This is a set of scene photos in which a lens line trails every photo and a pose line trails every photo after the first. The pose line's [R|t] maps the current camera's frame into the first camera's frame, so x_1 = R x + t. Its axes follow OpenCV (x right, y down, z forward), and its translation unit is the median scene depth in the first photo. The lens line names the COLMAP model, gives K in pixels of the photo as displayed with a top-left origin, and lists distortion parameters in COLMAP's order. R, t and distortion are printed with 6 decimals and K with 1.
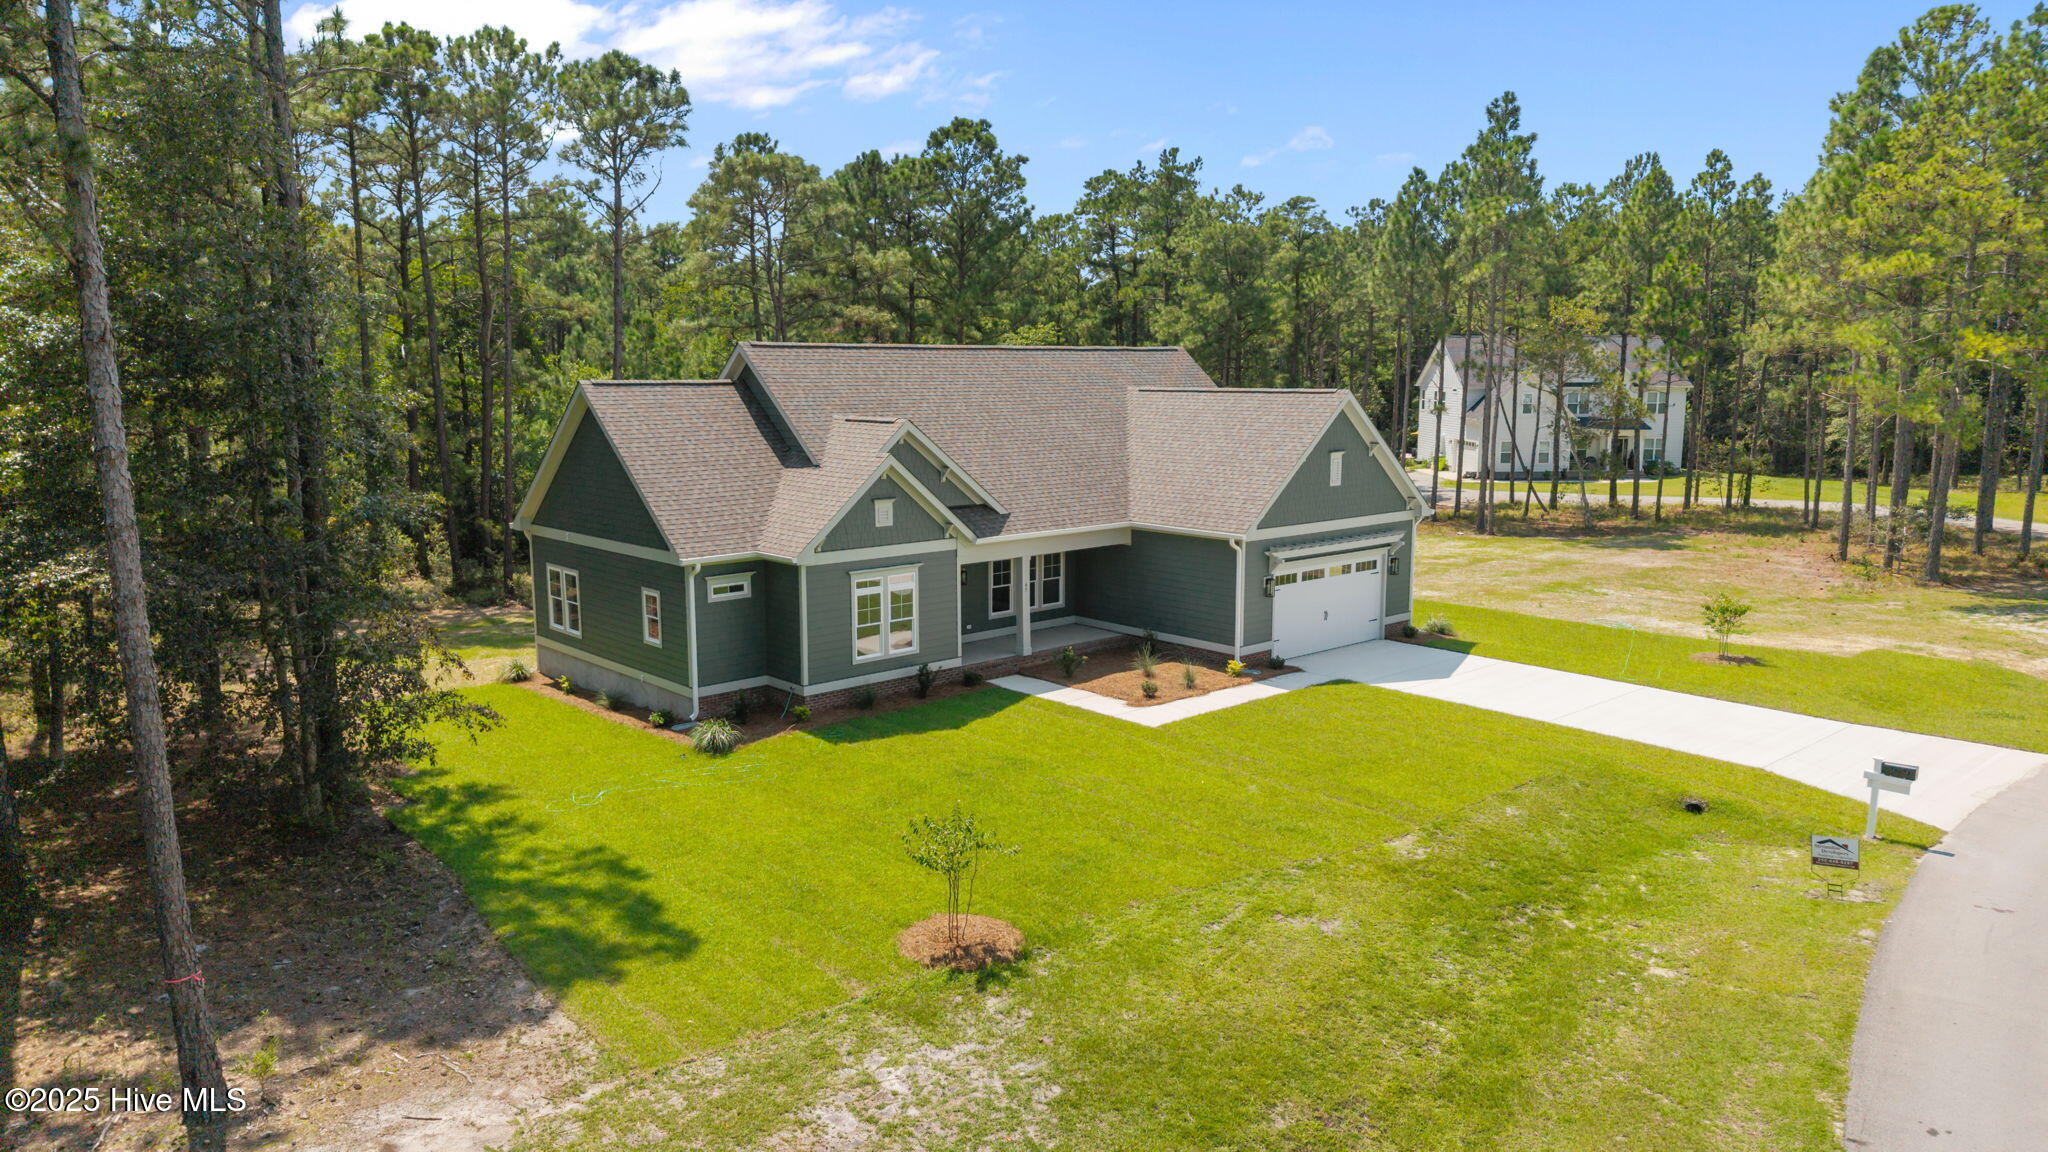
lens RADIAL K [[1353.0, 0, 1024.0], [0, 1353.0, 576.0], [0, 0, 1]] dist [0.014874, -0.004835]
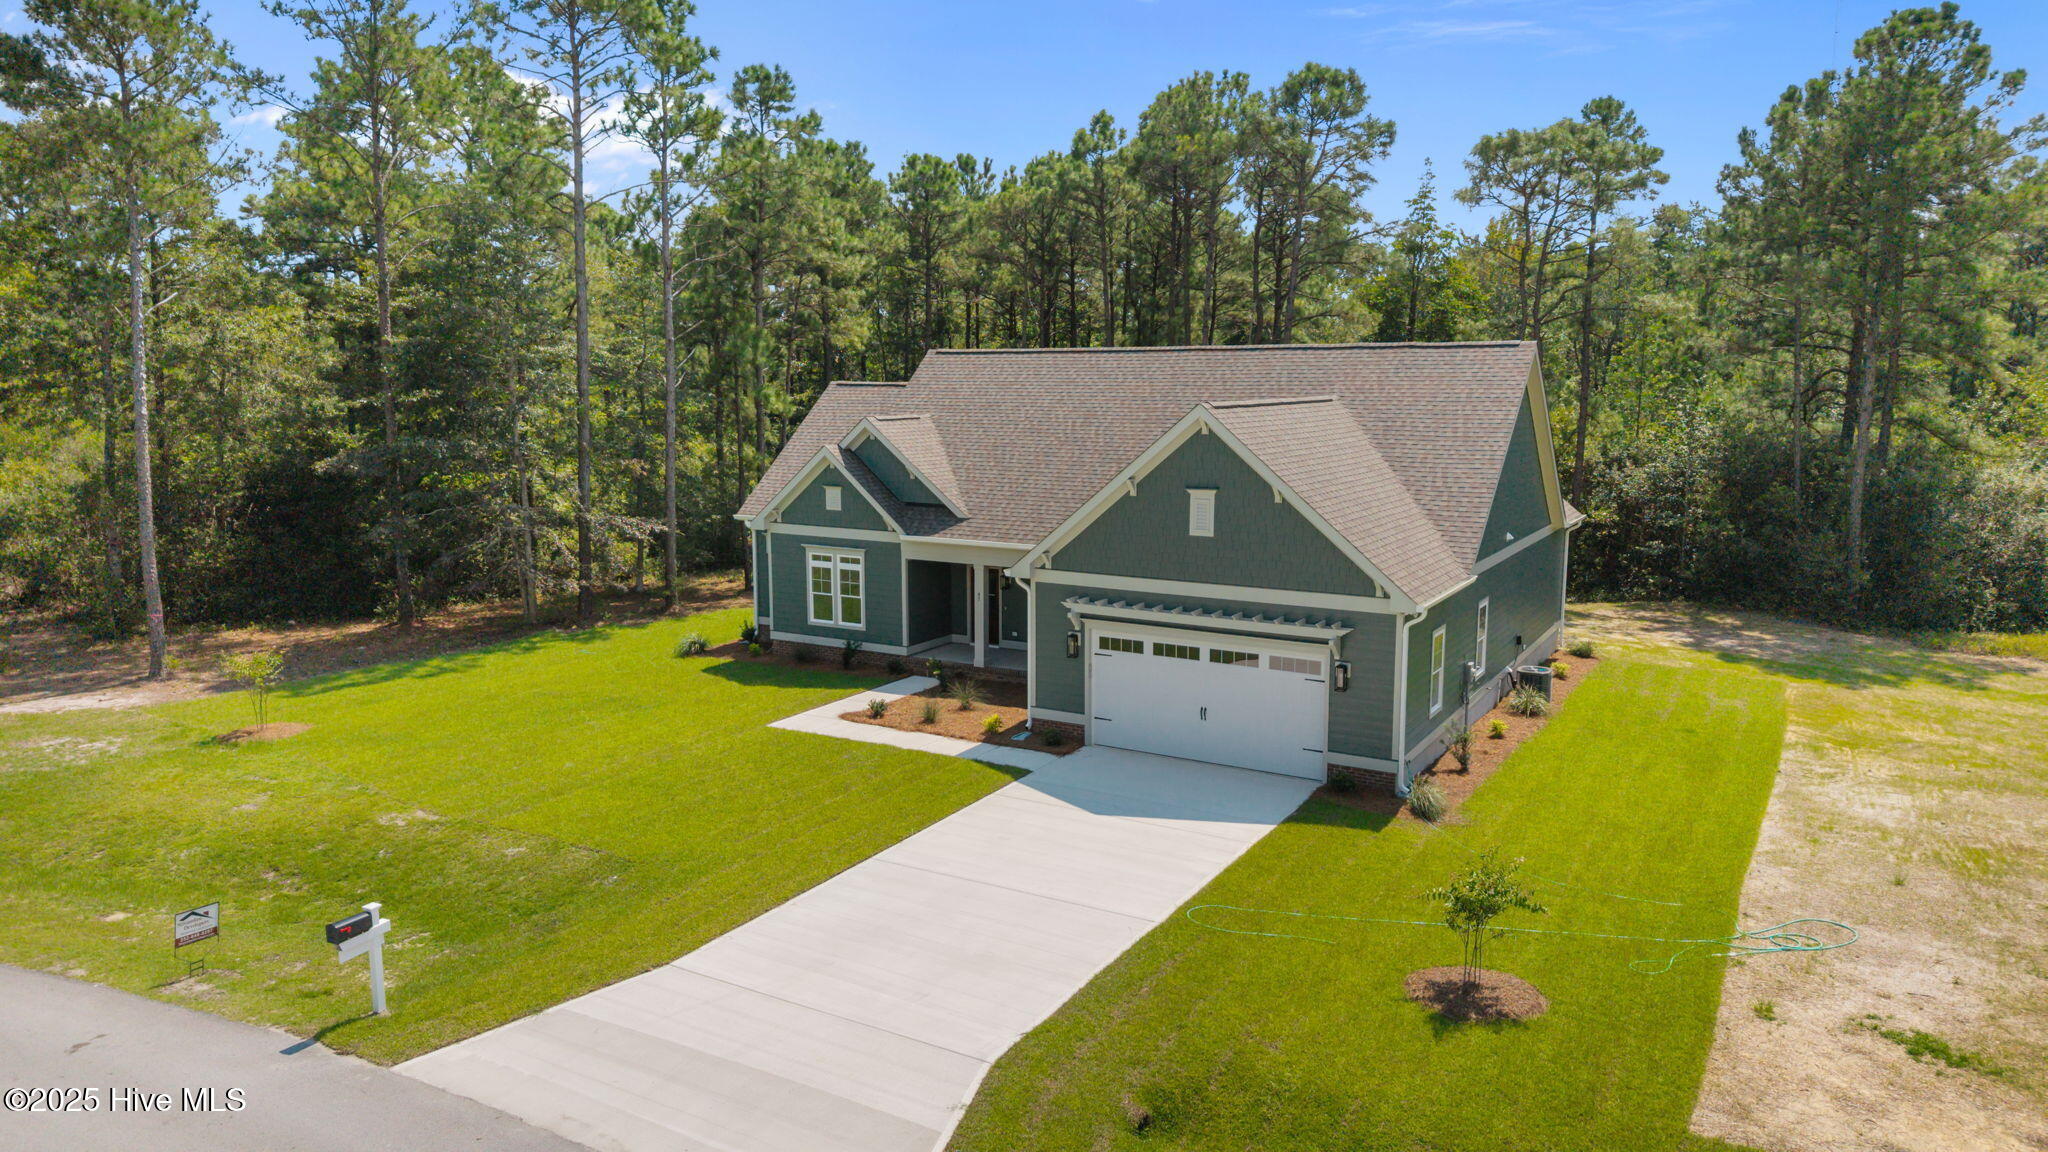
lens RADIAL K [[1363.2, 0, 1024.0], [0, 1363.2, 576.0], [0, 0, 1]] dist [0.017273, -0.015541]
pose [[0.306223, 0.142806, -0.941188, 1.028370], [-0.149435, 0.983638, 0.100627, -0.121072], [0.940158, 0.109832, 0.322552, 0.790707]]
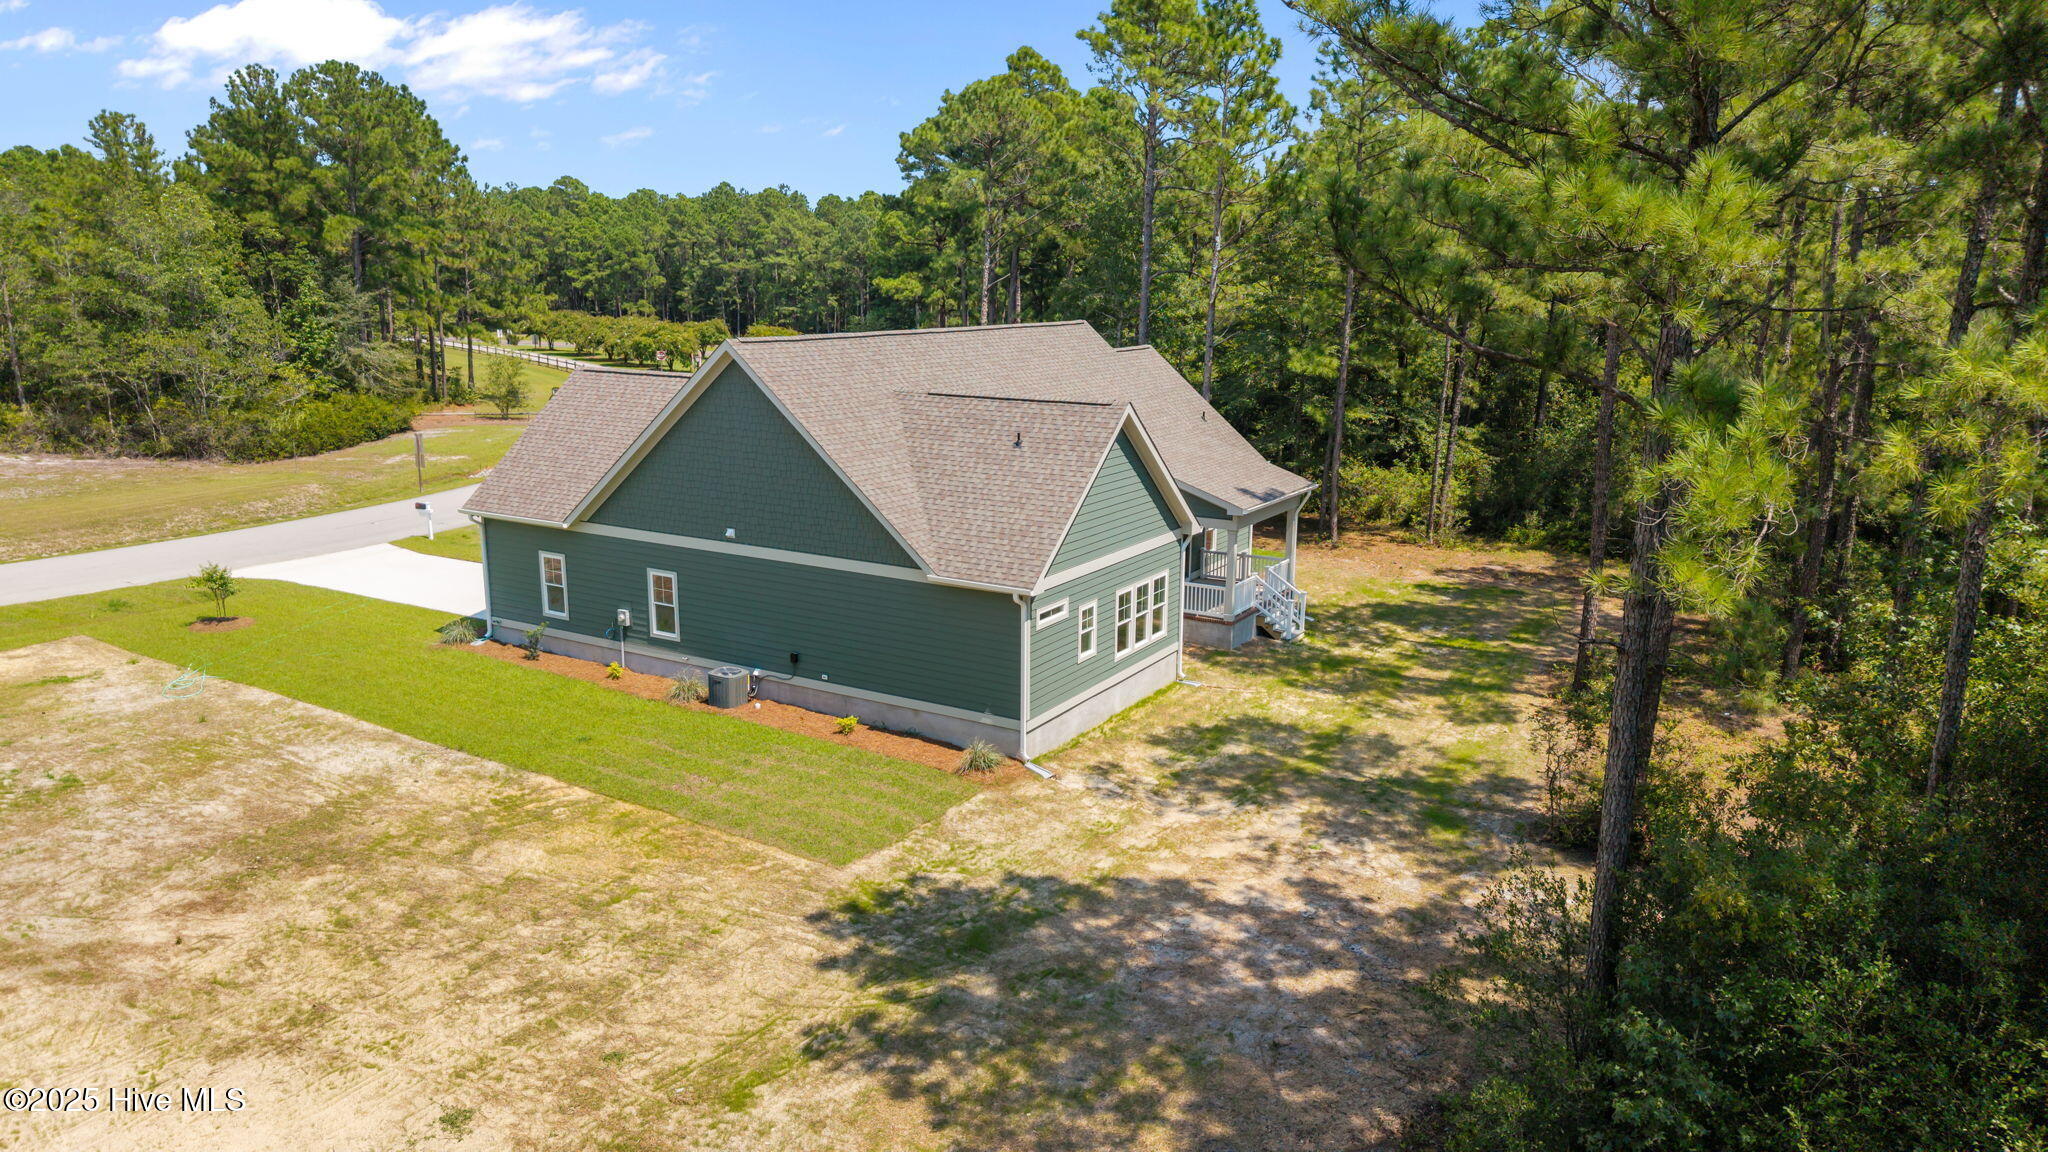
lens RADIAL K [[1363.2, 0, 1024.0], [0, 1363.2, 576.0], [0, 0, 1]] dist [0.017273, -0.015541]
pose [[-0.954037, 0.065140, -0.292525, 0.274206], [-0.046209, 0.932446, 0.358343, -0.444076], [0.296106, 0.355390, -0.886577, 2.422406]]
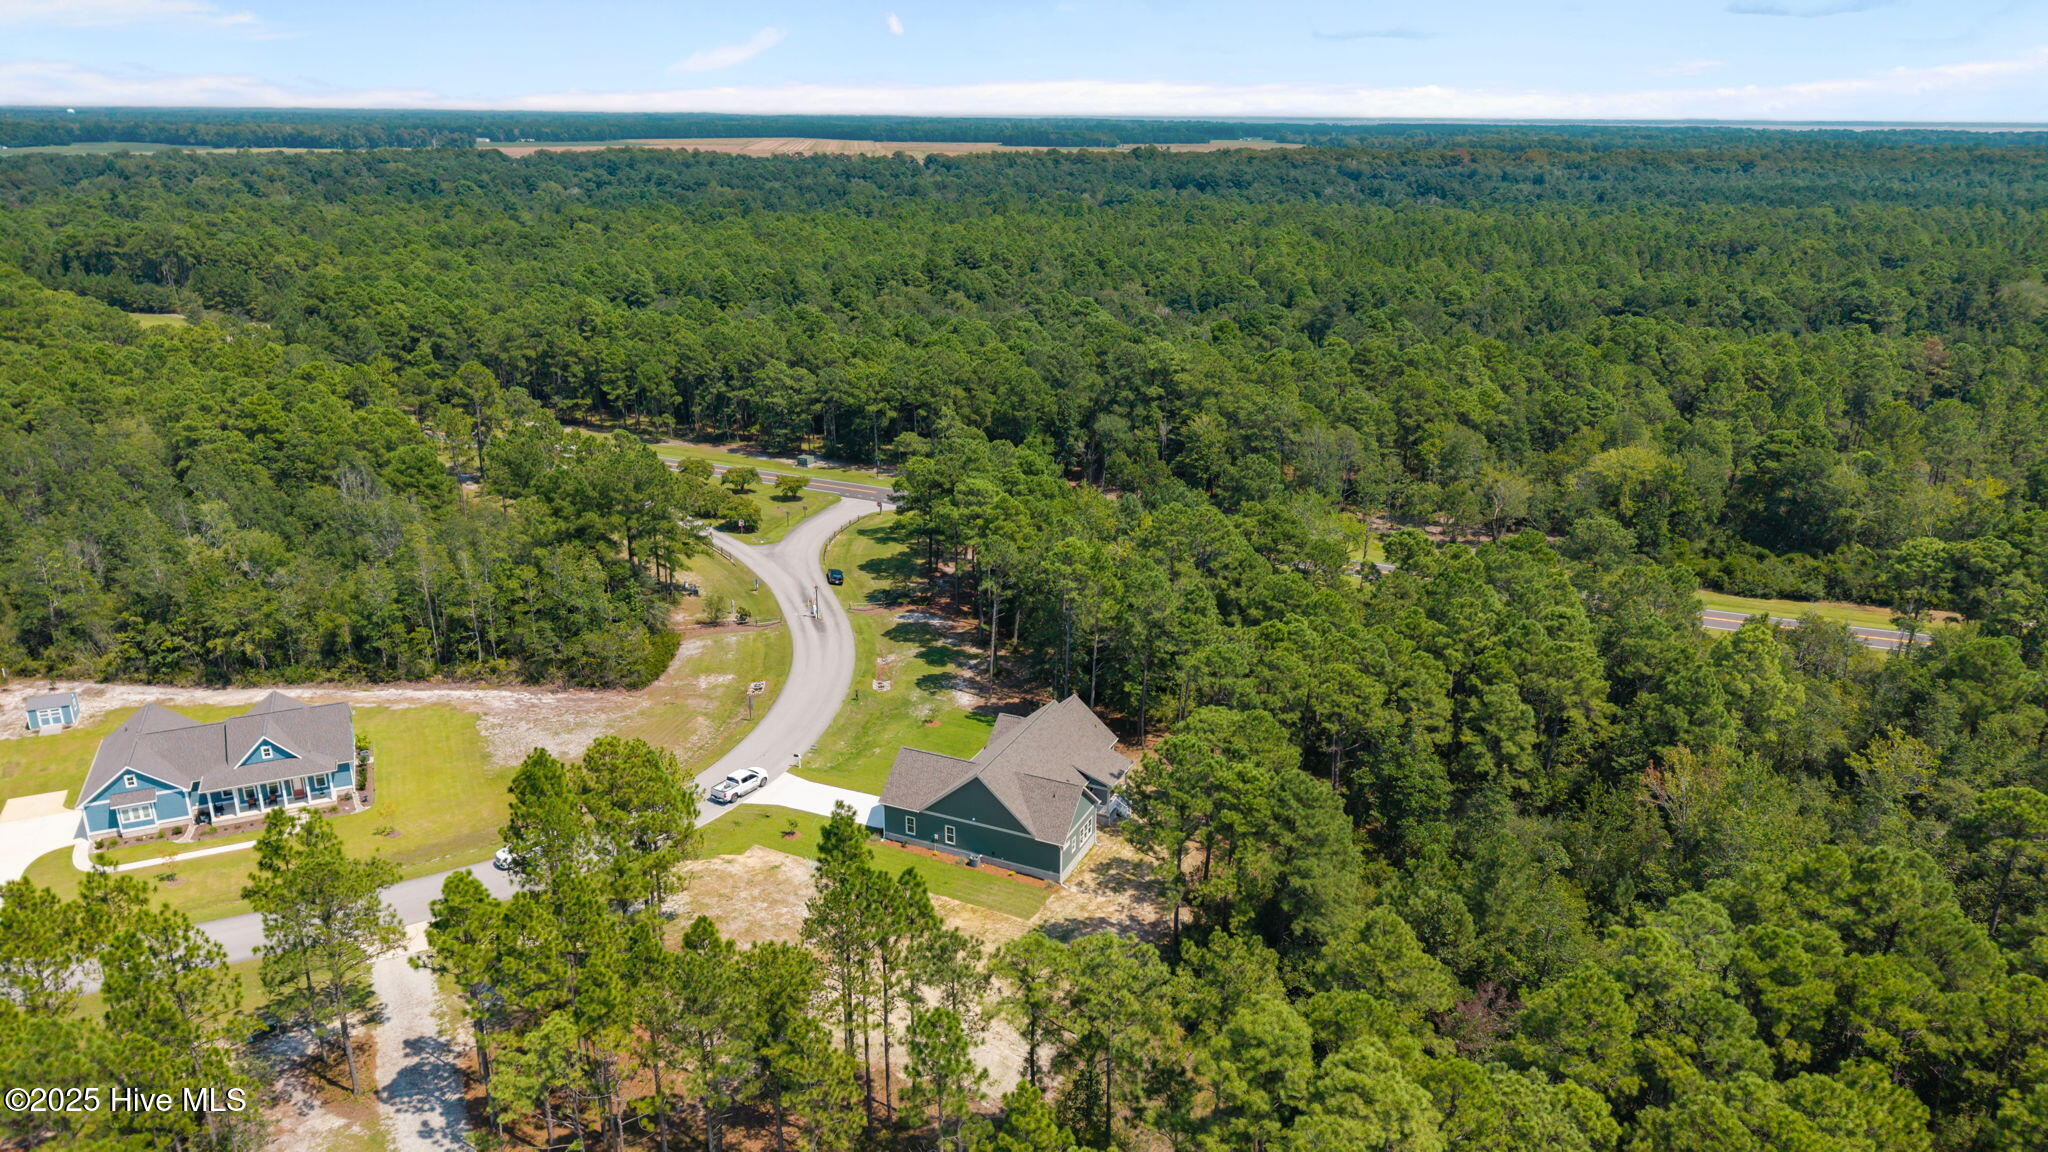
lens RADIAL K [[1363.2, 0, 1024.0], [0, 1363.2, 576.0], [0, 0, 1]] dist [0.017273, -0.015541]
pose [[-0.912257, 0.134104, -0.387045, 1.397383], [-0.061310, 0.889544, 0.452716, -2.361483], [0.405004, 0.436723, -0.803271, 4.172641]]
